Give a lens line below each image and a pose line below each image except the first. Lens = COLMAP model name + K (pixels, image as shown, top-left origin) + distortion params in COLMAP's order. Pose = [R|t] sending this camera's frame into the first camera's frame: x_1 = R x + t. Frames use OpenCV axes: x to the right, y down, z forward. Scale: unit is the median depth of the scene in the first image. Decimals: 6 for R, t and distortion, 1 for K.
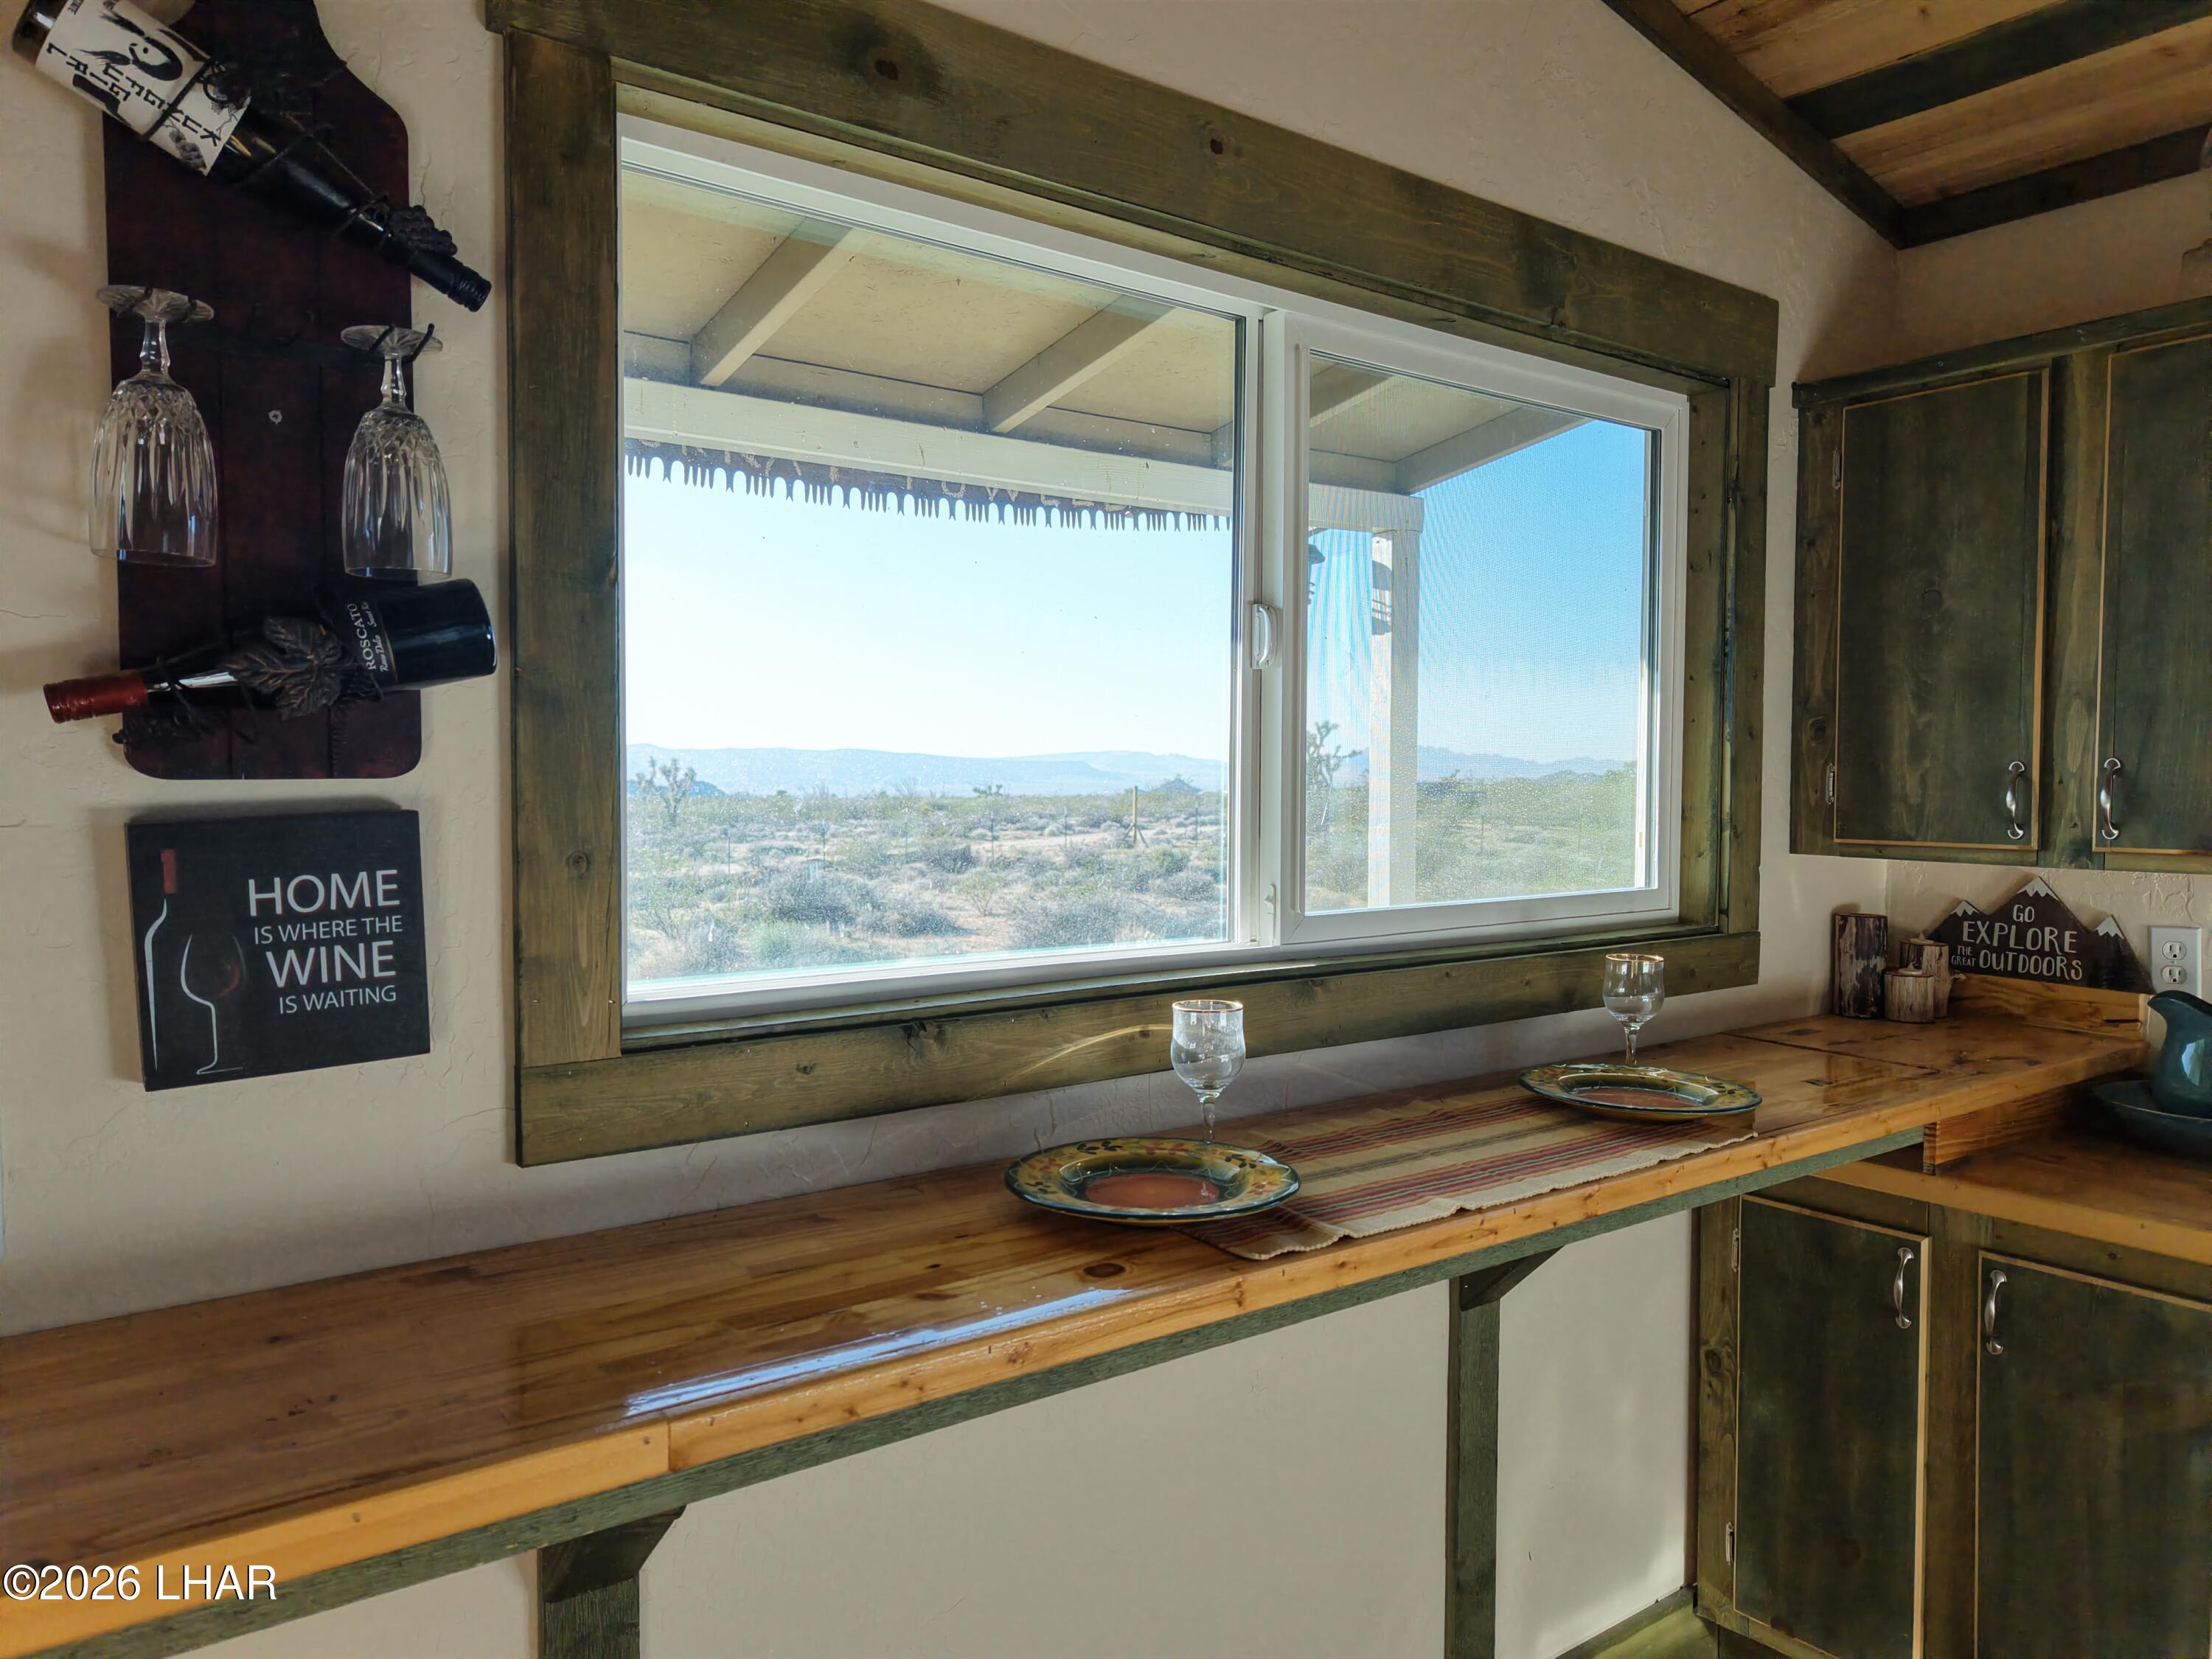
lens RADIAL K [[1477.7, 0, 1089.7], [0, 1477.7, 830.1], [0, 0, 1]] dist [0.036338, -0.045998]
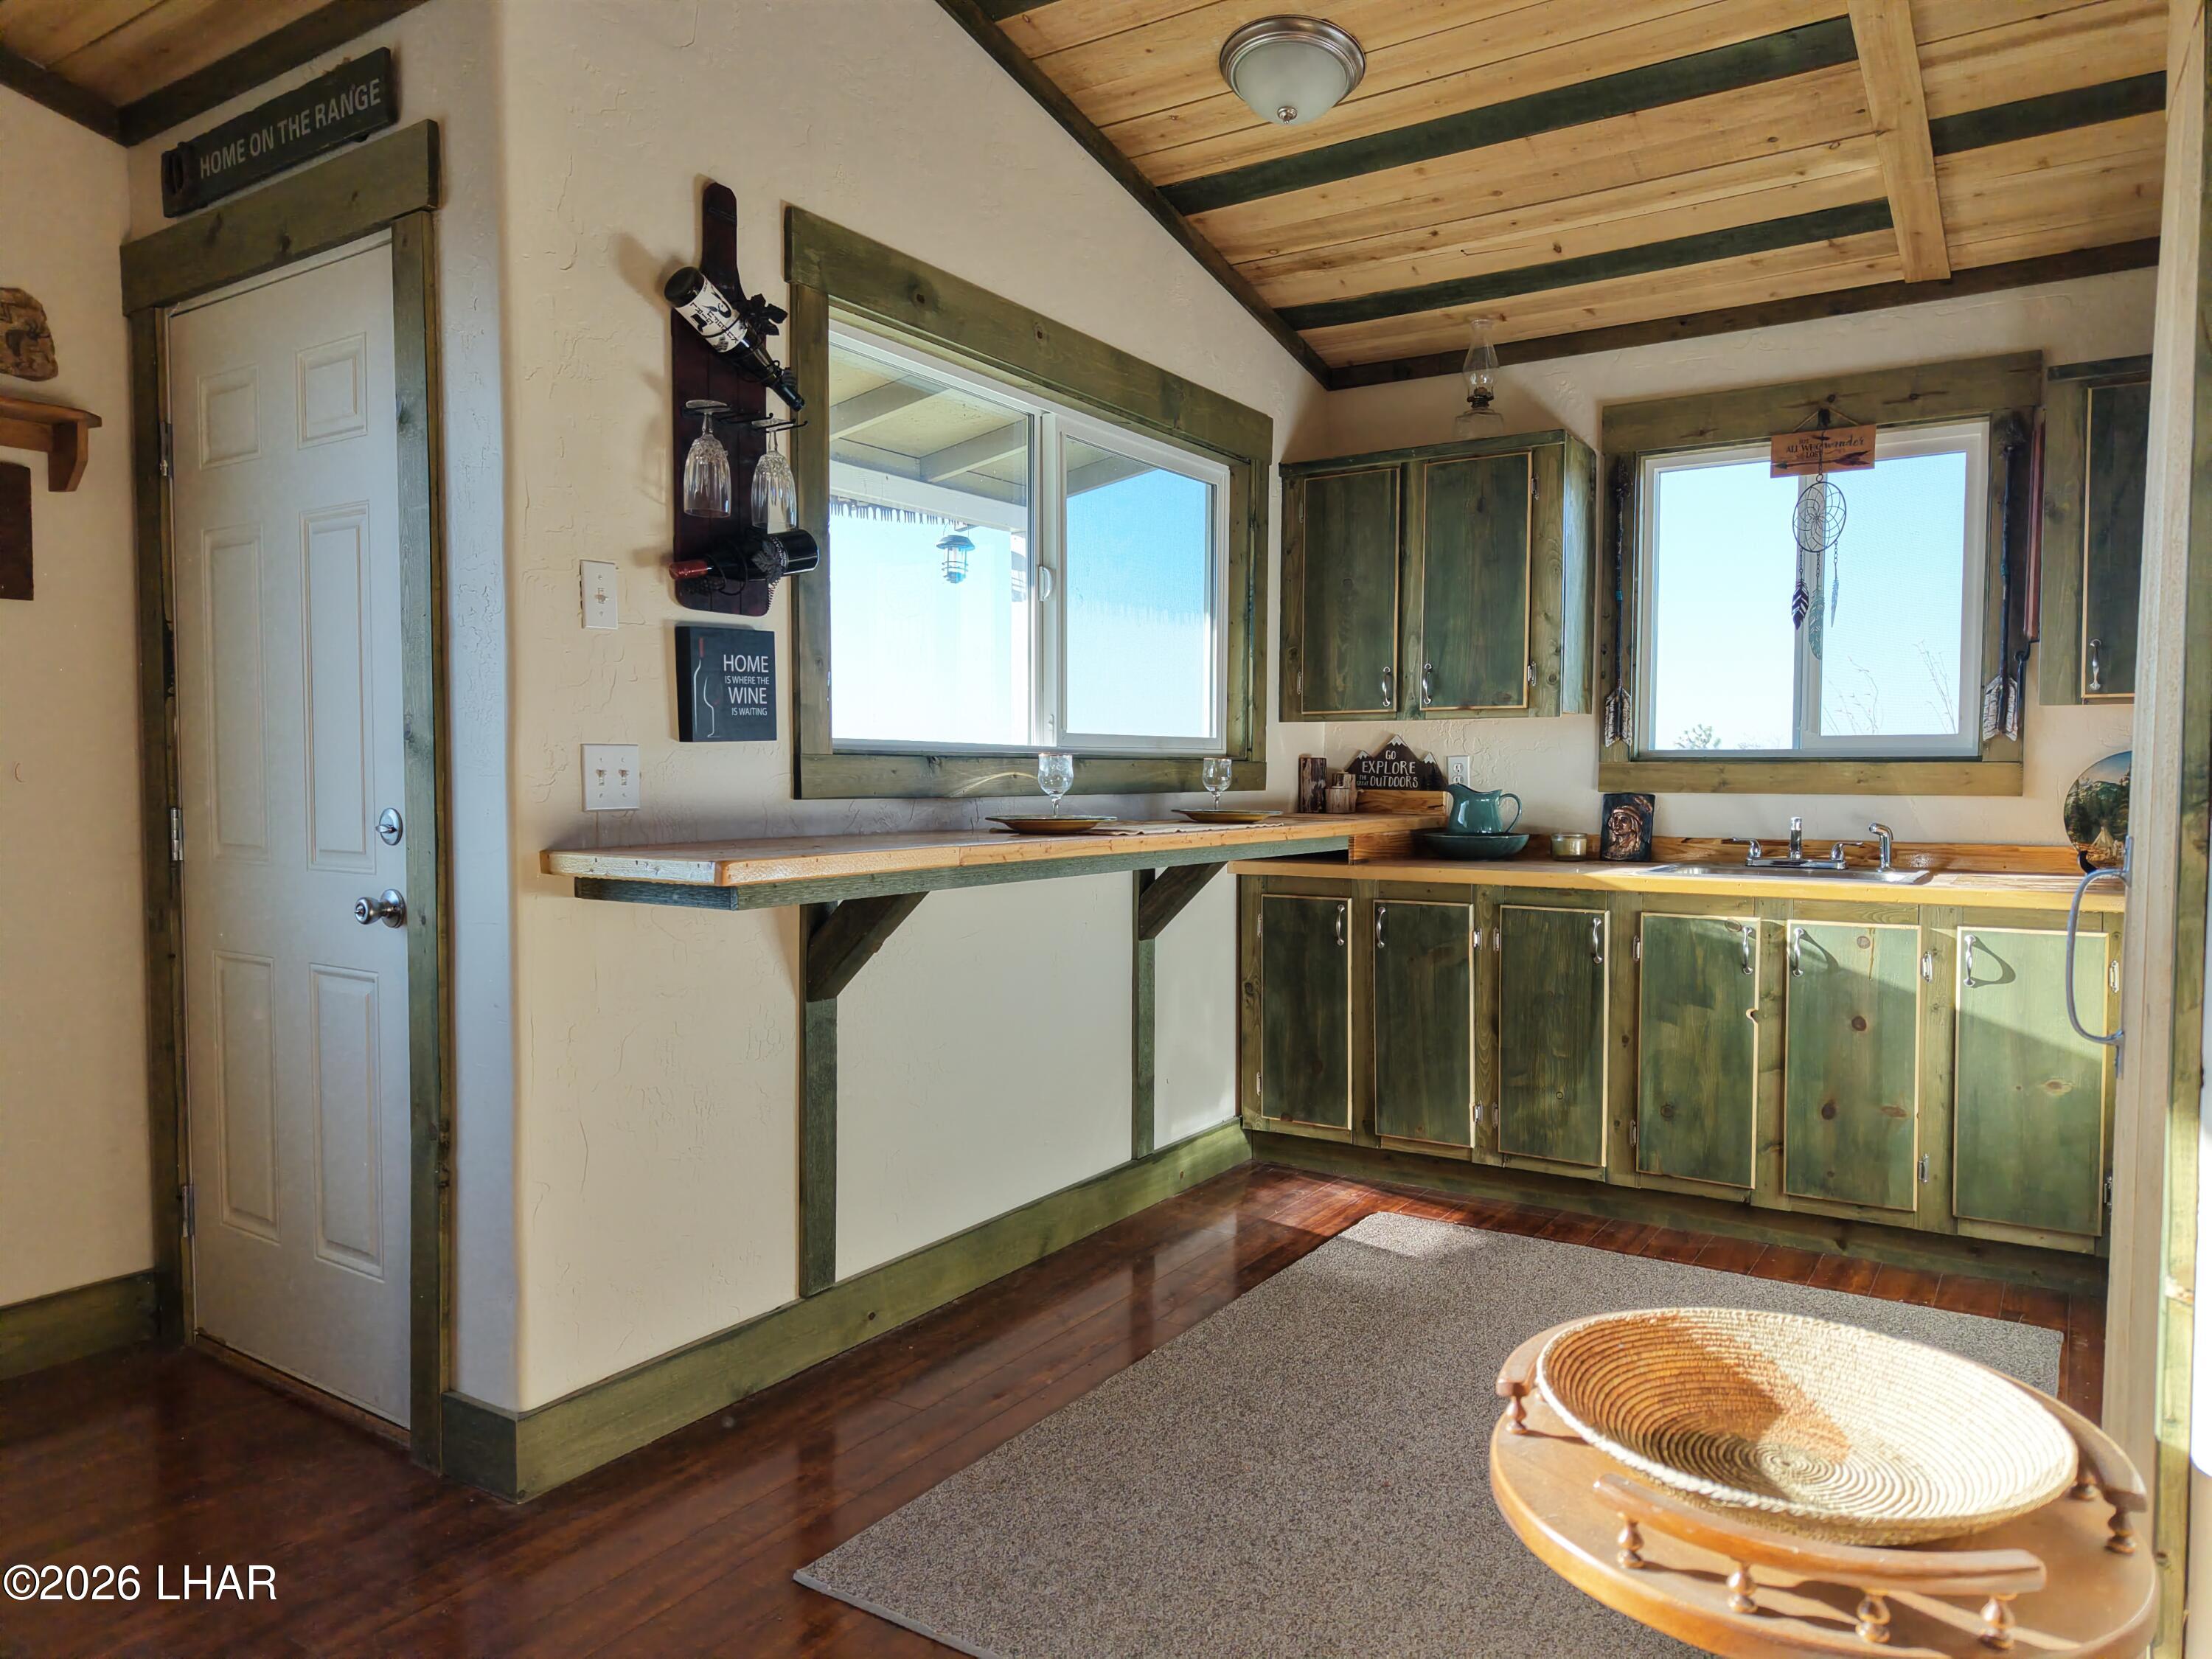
lens RADIAL K [[1477.7, 0, 1088.1], [0, 1477.7, 830.0], [0, 0, 1]] dist [0.036338, -0.045998]
pose [[0.937264, -0.012725, 0.348389, -0.439813], [0.011647, 0.999919, 0.005190, 0.157057], [-0.348427, -0.000807, 0.937336, -0.709501]]
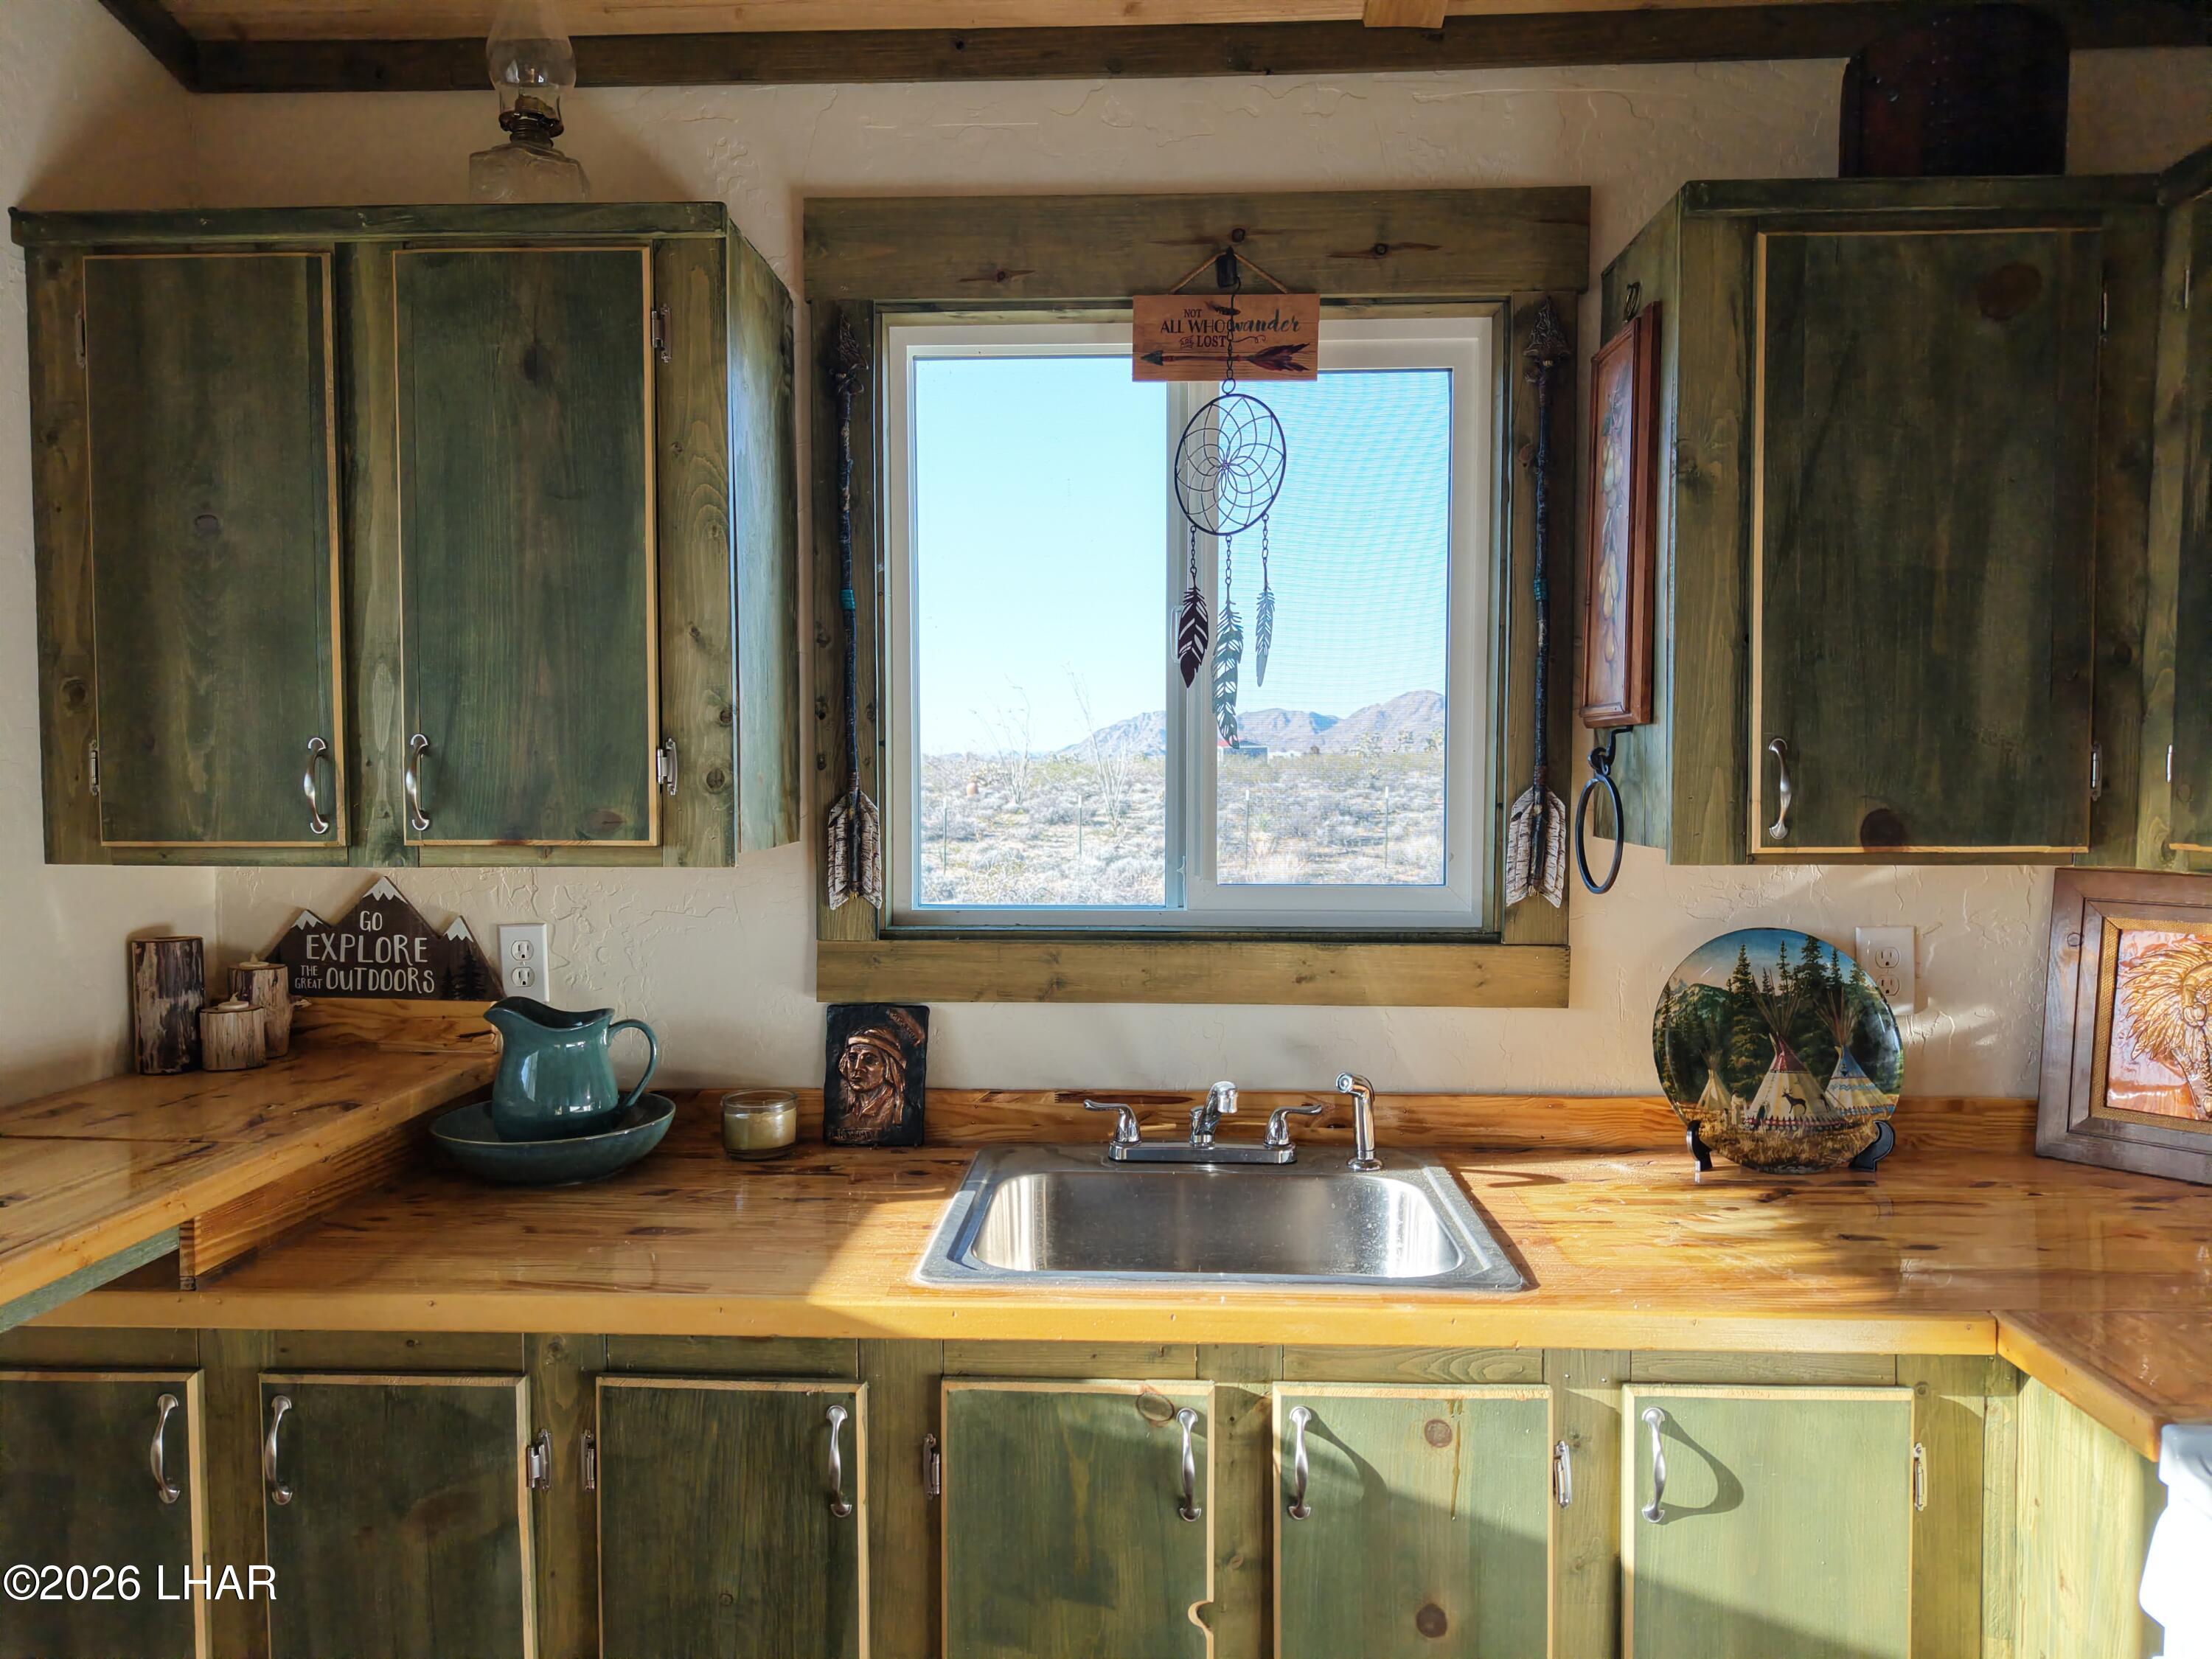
lens RADIAL K [[1477.7, 0, 1121.0], [0, 1477.7, 830.8], [0, 0, 1]] dist [0.036338, -0.045998]
pose [[0.608877, -0.033737, 0.792547, 0.251475], [0.032602, 0.999315, 0.017492, 0.004328], [-0.792595, 0.015188, 0.609560, 0.165951]]
